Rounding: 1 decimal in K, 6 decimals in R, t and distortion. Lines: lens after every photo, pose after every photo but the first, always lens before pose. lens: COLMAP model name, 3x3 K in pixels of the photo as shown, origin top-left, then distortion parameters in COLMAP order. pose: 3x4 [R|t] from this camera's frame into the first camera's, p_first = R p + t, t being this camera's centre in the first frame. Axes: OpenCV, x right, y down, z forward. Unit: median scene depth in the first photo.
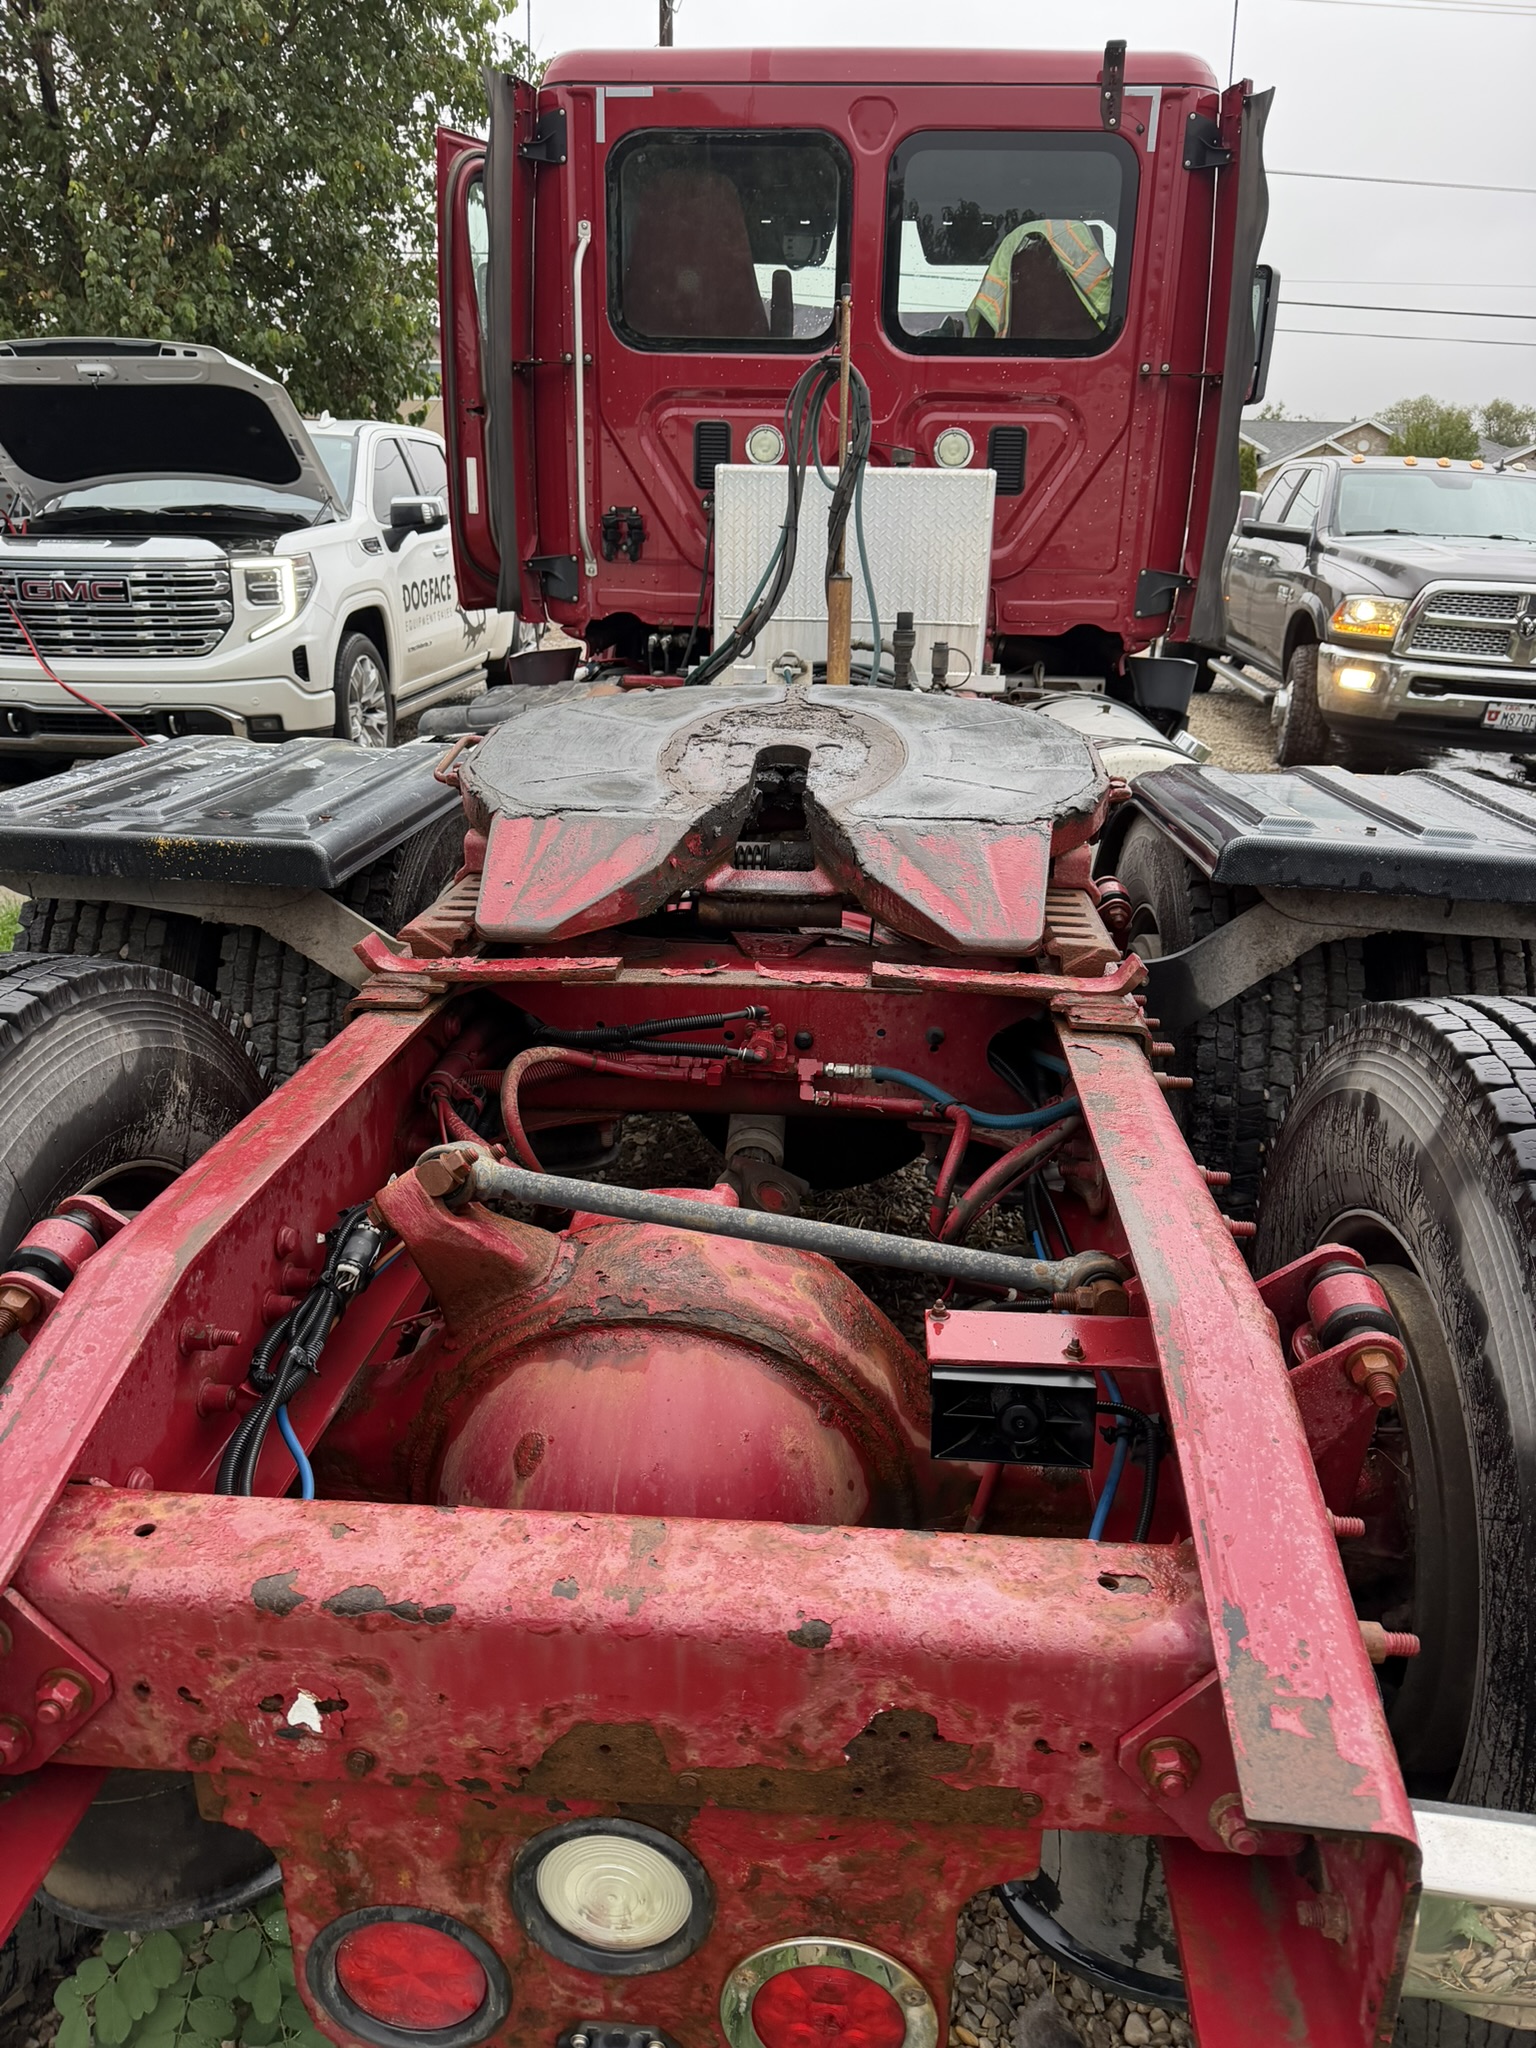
lens RADIAL K [[1482.8, 0, 764.7], [0, 1482.8, 1023.9], [0, 0, 1]] dist [0.003524, -0.008702]
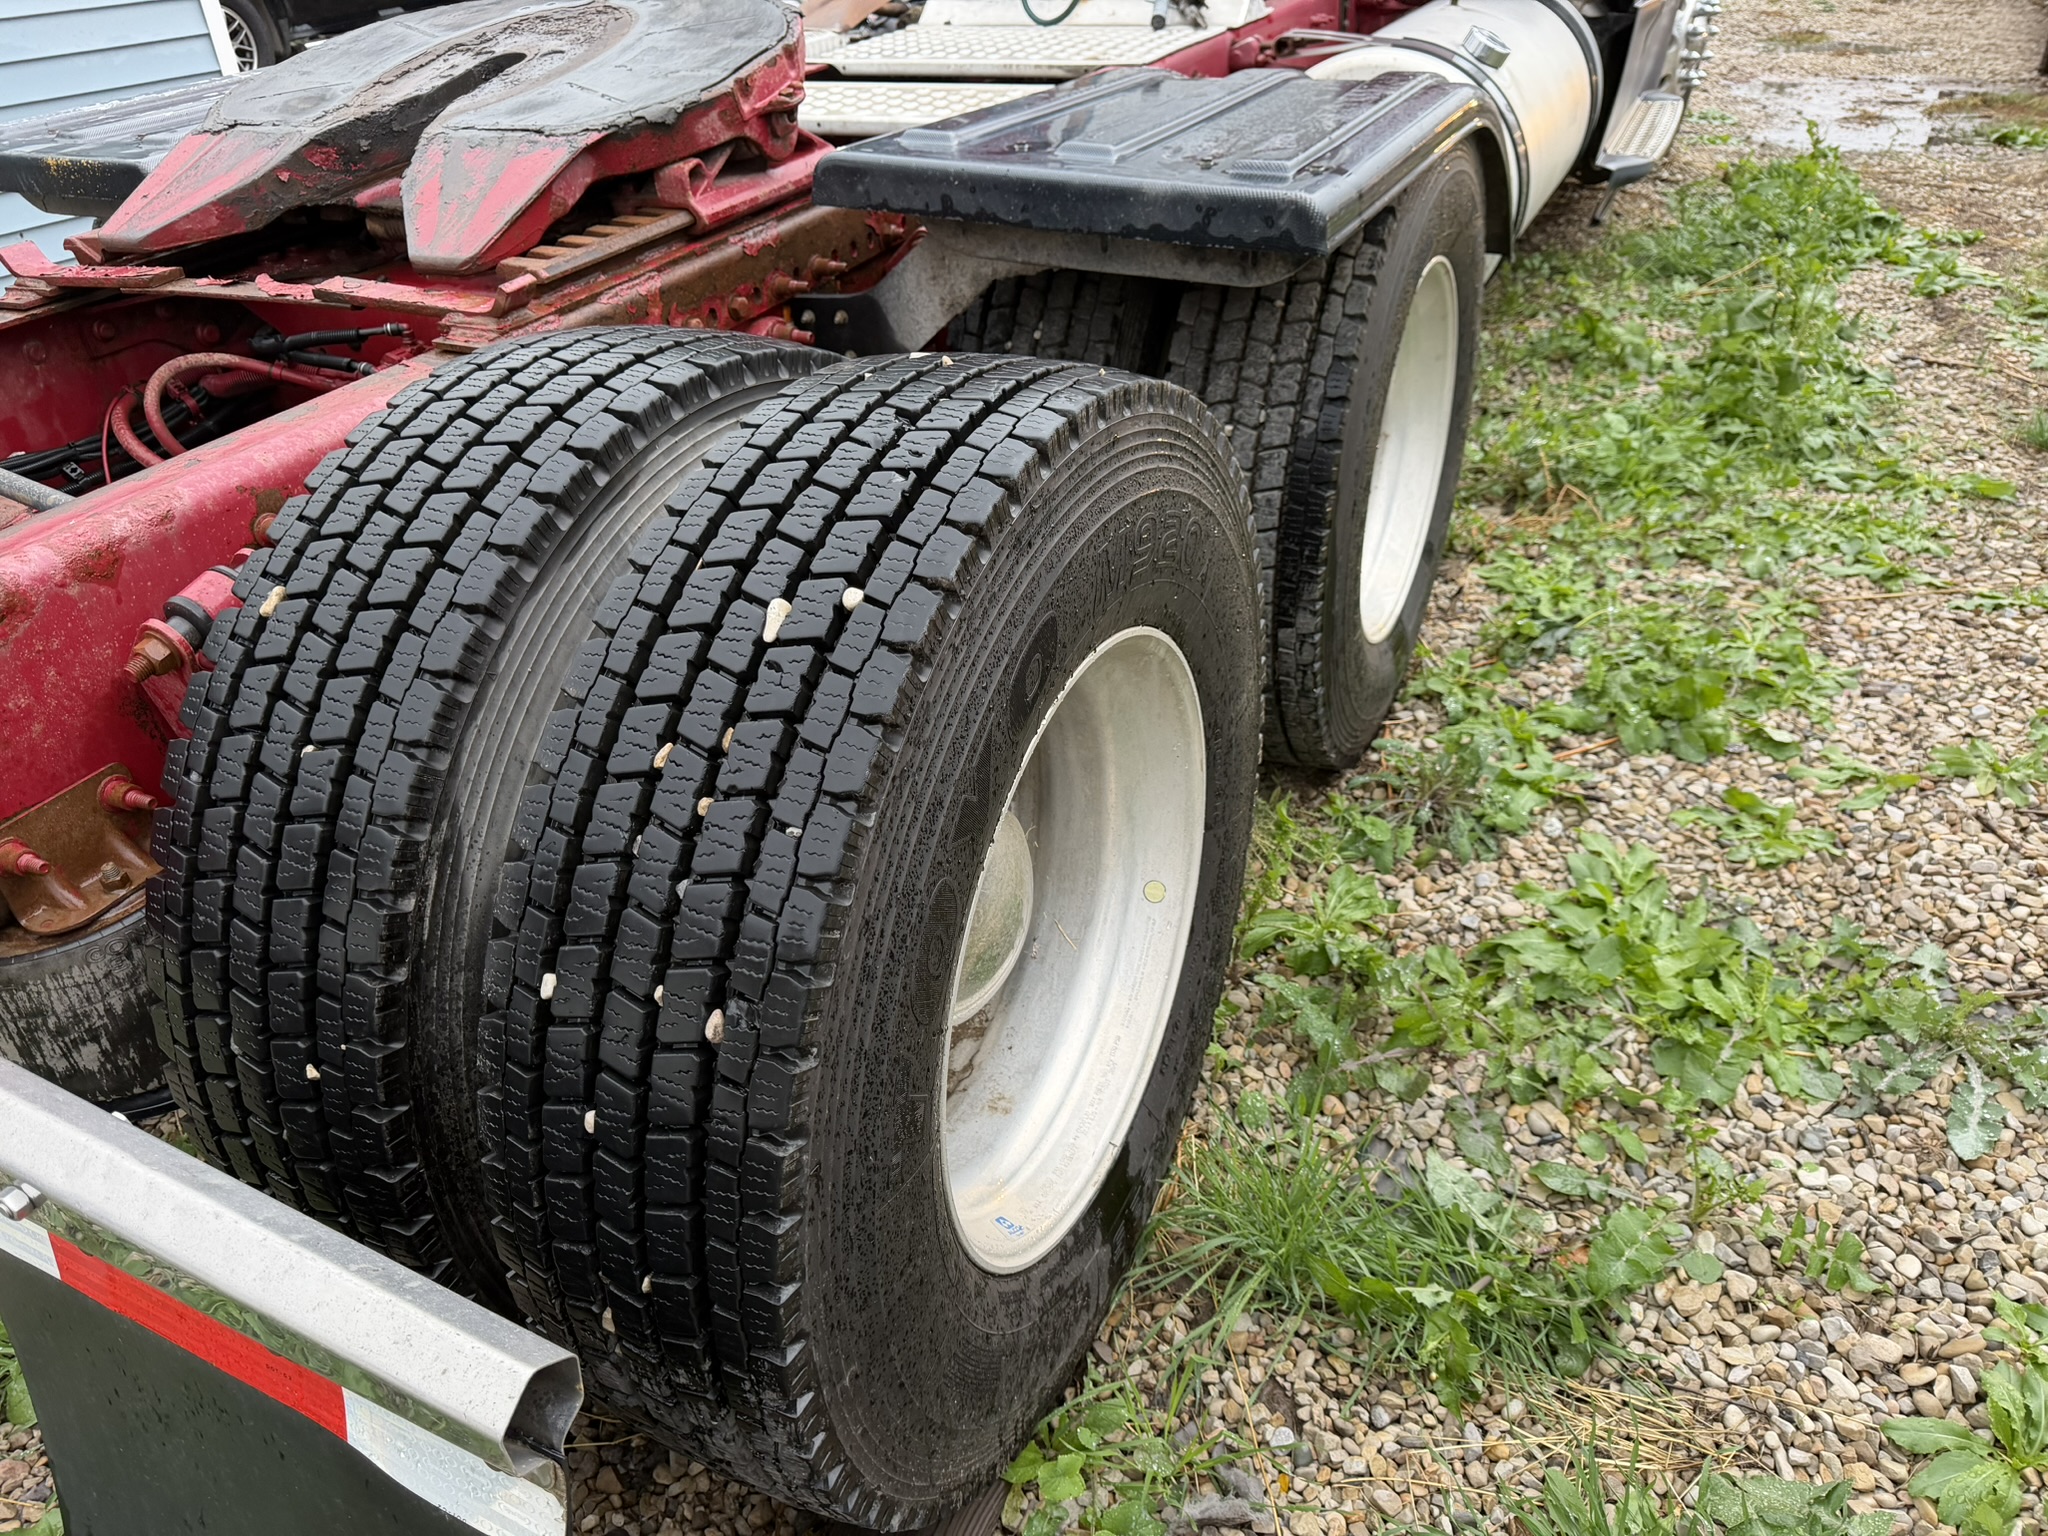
lens RADIAL K [[1466.4, 0, 1017.1], [0, 1466.4, 776.7], [0, 0, 1]] dist [0.044696, -0.069814]
pose [[0.935661, 0.137325, -0.325086, 0.879433], [-0.049944, 0.963439, 0.263233, -0.000296], [0.349348, -0.230061, 0.908310, 0.143410]]
